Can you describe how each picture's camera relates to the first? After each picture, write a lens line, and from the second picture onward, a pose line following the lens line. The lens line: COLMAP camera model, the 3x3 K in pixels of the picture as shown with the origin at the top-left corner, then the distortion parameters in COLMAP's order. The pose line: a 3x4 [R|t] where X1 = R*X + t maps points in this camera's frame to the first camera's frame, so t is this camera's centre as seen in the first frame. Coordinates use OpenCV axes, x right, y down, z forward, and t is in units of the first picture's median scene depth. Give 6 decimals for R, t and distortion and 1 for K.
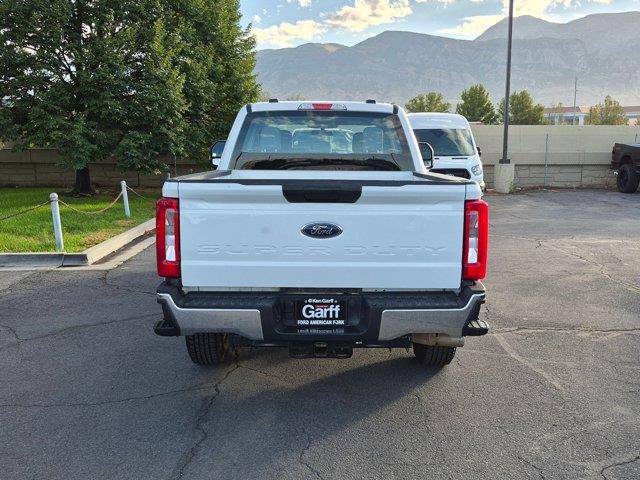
lens RADIAL K [[673.0, 0, 320.0], [0, 673.0, 240.0], [0, 0, 1]] dist [0.069028, -0.018938]
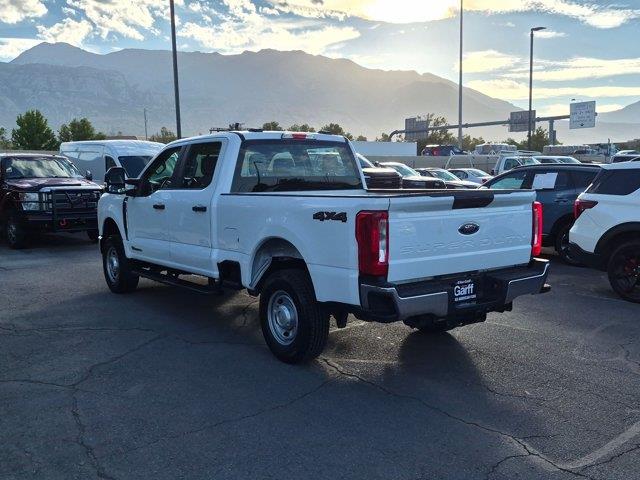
lens RADIAL K [[673.0, 0, 320.0], [0, 673.0, 240.0], [0, 0, 1]] dist [0.069028, -0.018938]
pose [[0.801953, -0.075504, 0.592596, -1.013522], [0.099202, 0.995039, -0.007468, -0.010918], [-0.589092, 0.064775, 0.805465, 0.081953]]
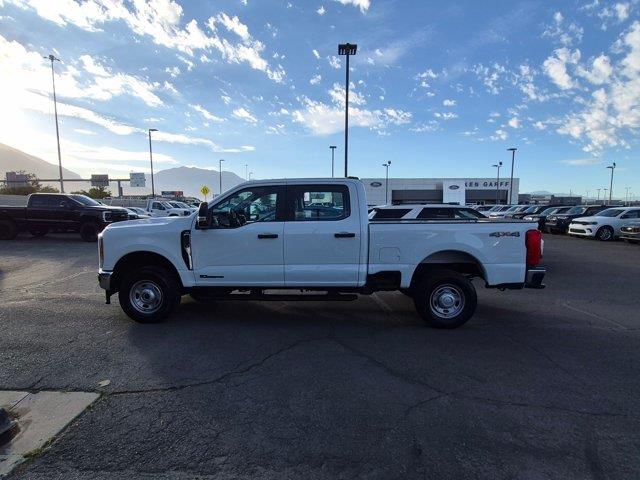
lens RADIAL K [[339.4, 0, 320.0], [0, 339.4, 240.0], [0, 0, 1]] dist [-0.005755, -0.000947]
pose [[0.019967, -0.099715, 0.994816, -1.346975], [0.138178, 0.985741, 0.096032, -0.226842], [-0.990206, 0.135544, 0.033460, 1.599085]]
